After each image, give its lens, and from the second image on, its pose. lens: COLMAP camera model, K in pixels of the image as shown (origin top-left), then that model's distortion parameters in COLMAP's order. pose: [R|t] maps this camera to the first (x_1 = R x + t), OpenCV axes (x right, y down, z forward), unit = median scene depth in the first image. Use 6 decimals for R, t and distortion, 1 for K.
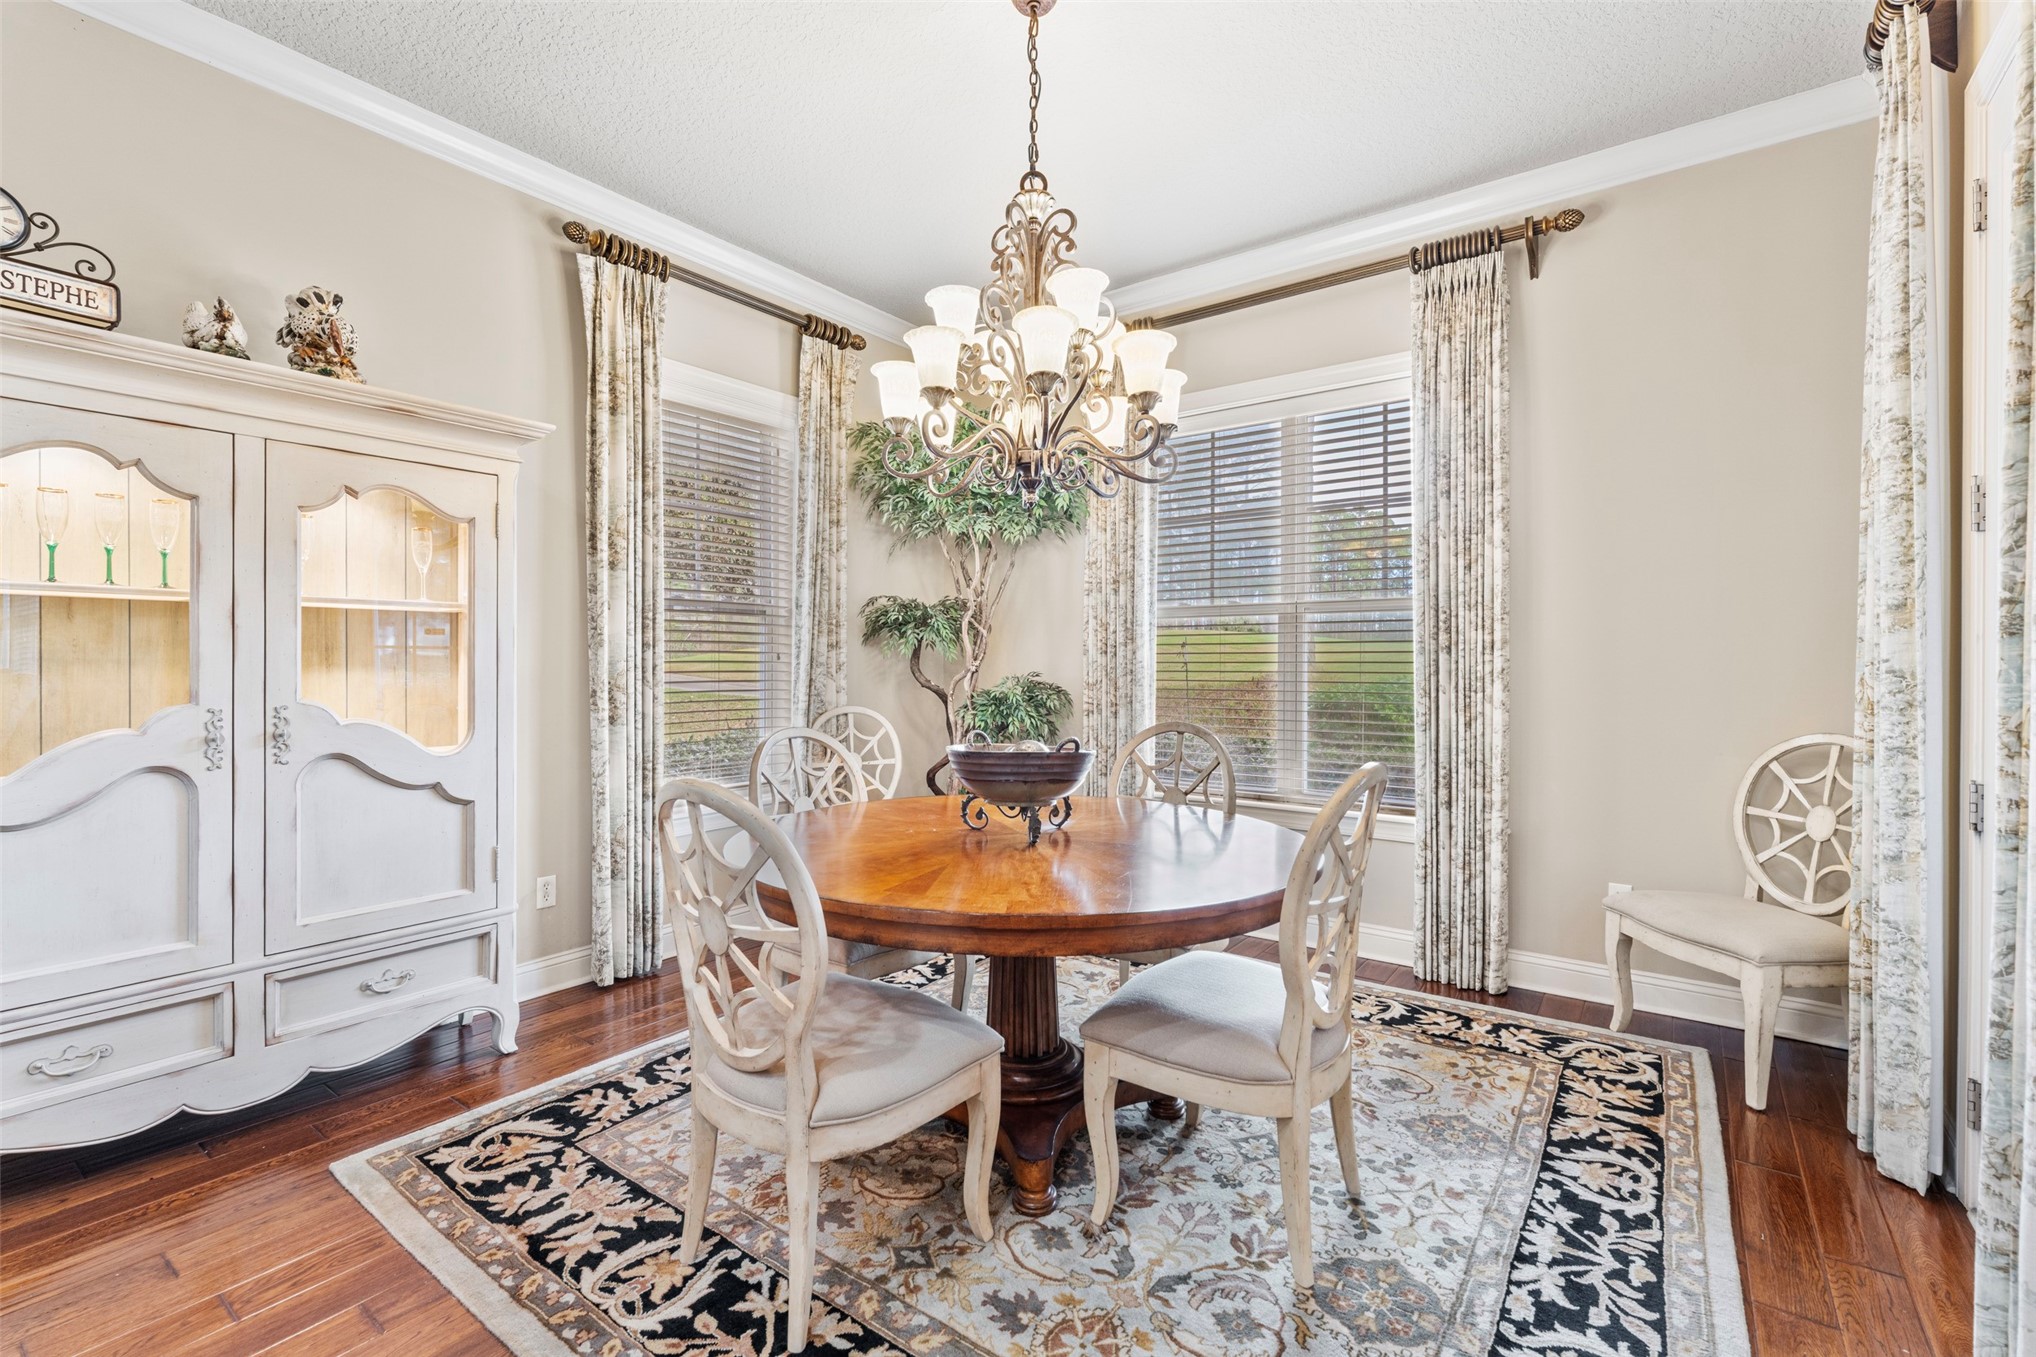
lens RADIAL K [[892.6, 0, 1009.7], [0, 892.6, 664.8], [0, 0, 1]] dist [-0.001918, -0.000445]
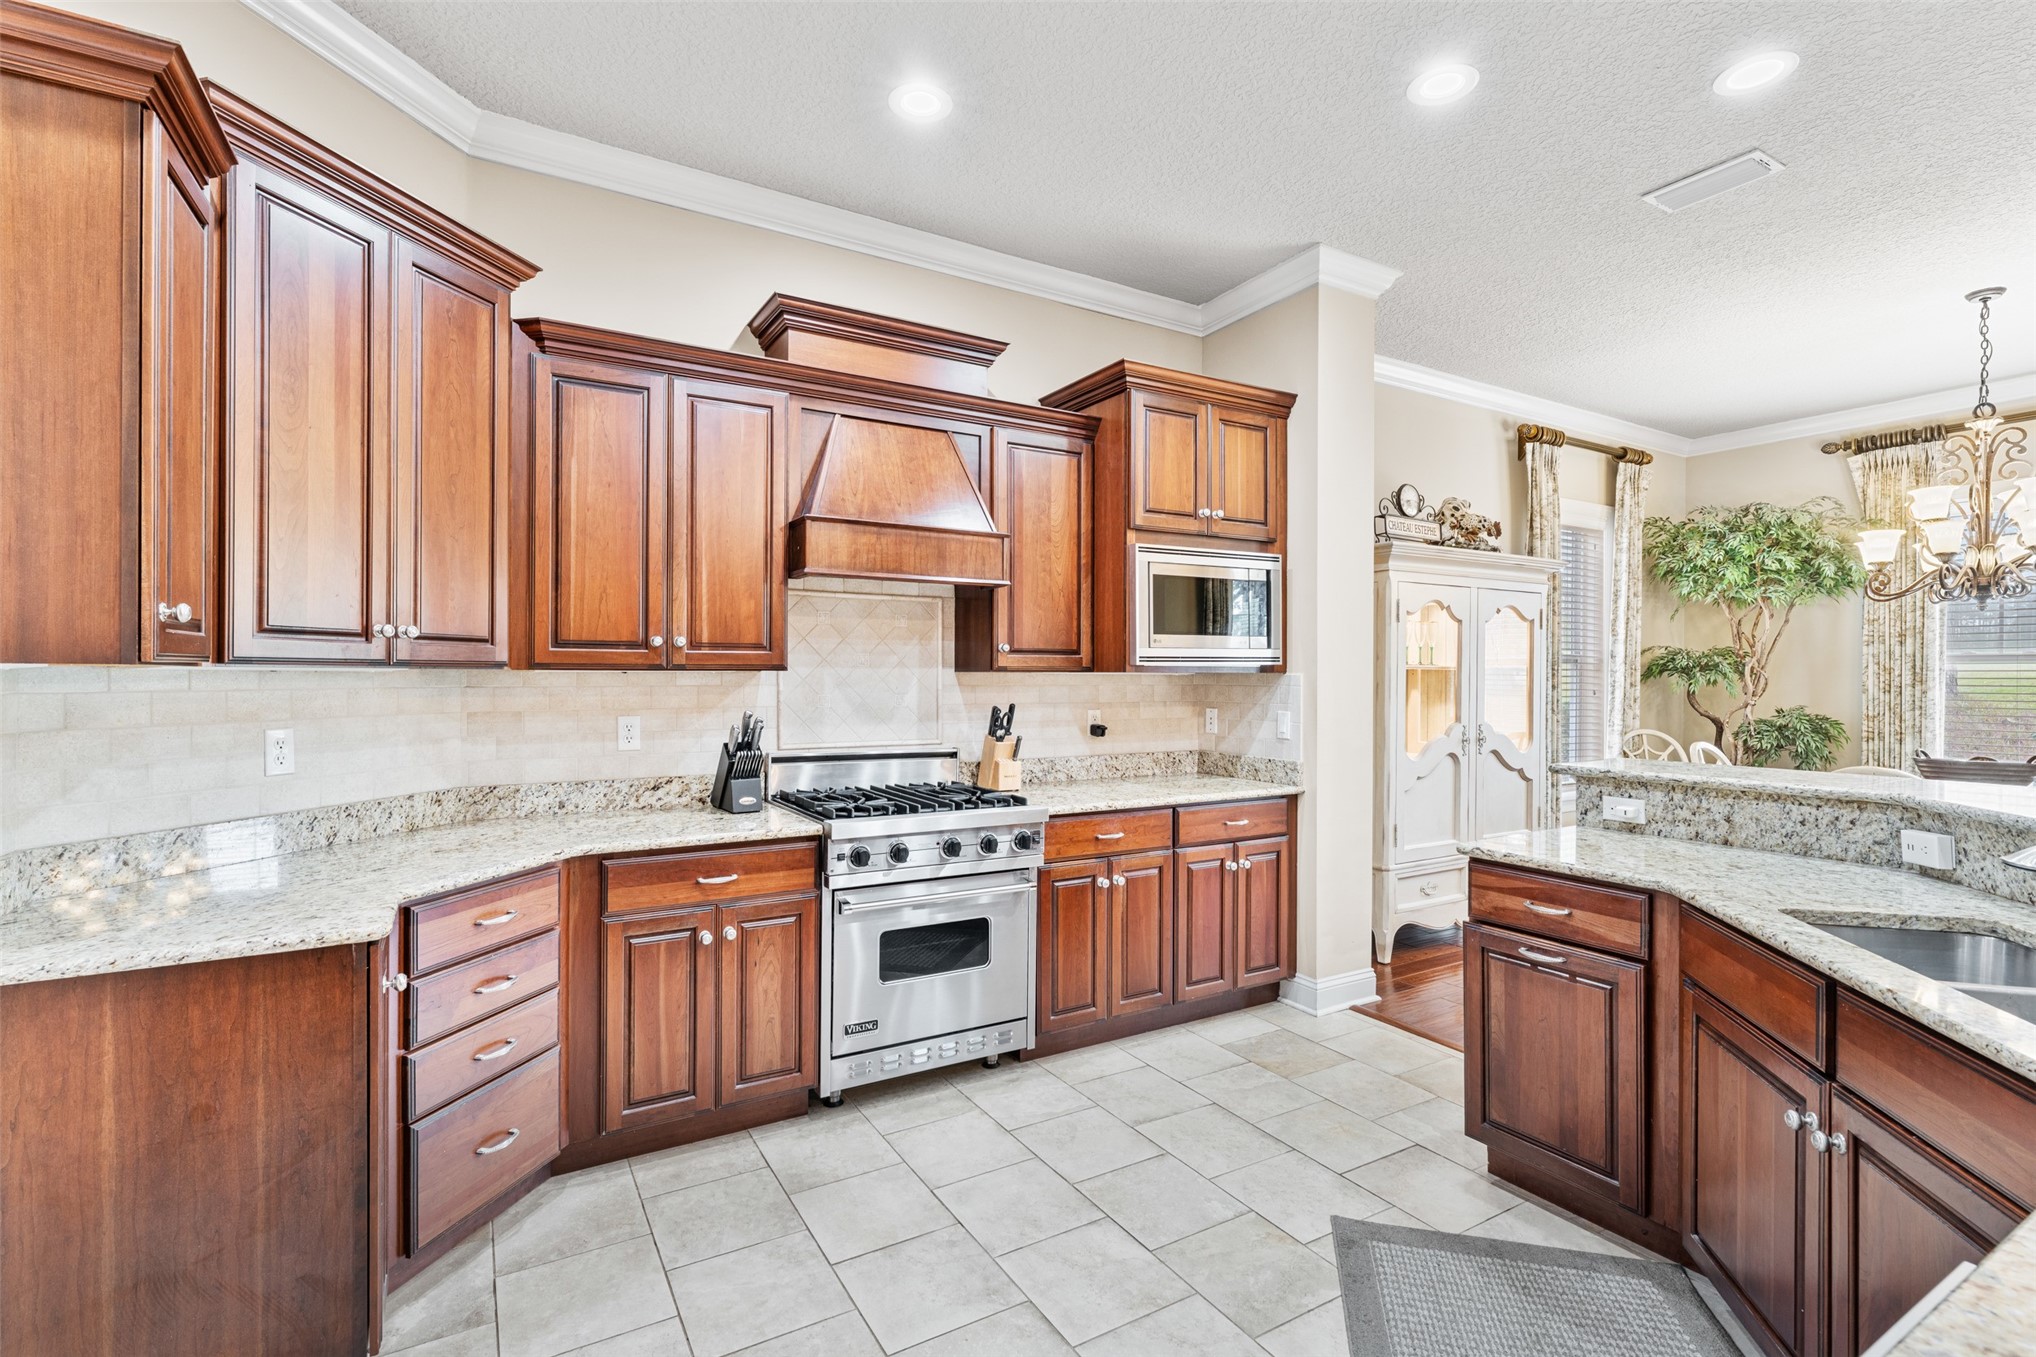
lens RADIAL K [[941.9, 0, 1004.8], [0, 941.9, 674.5], [0, 0, 1]] dist [0.000703, 0.000236]
pose [[0.922711, 0.002423, -0.385485, -0.545941], [-0.004434, 0.999981, -0.004327, -0.027498], [0.385467, 0.005702, 0.922704, -0.719675]]
